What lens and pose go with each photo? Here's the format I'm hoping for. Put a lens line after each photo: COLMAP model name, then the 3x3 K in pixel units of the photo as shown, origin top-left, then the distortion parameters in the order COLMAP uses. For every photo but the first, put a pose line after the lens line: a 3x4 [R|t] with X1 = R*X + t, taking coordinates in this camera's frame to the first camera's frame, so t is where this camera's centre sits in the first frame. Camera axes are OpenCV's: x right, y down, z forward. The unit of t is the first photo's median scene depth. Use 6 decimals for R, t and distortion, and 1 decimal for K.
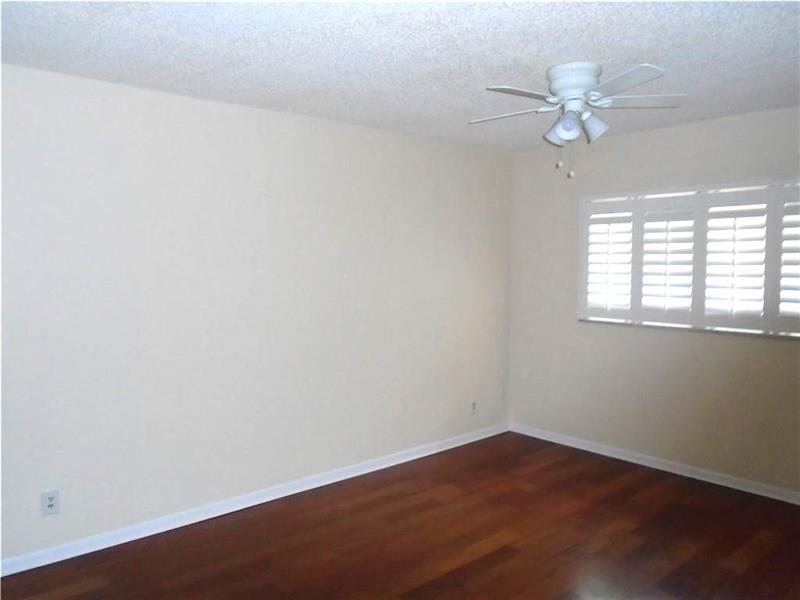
lens RADIAL K [[641.7, 0, 400.0], [0, 641.7, 300.0], [0, 0, 1]] dist [-0.003192, -0.001165]
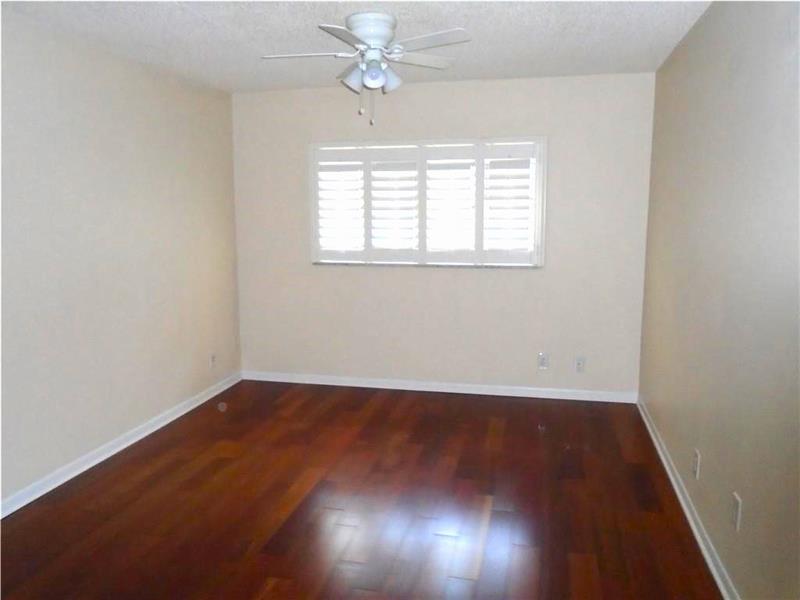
lens RADIAL K [[641.7, 0, 400.0], [0, 641.7, 300.0], [0, 0, 1]] dist [-0.003192, -0.001165]
pose [[0.807880, -0.080653, 0.583802, -0.255856], [0.036976, 0.995577, 0.086372, 0.006340], [-0.588186, -0.048191, 0.807289, 0.076396]]
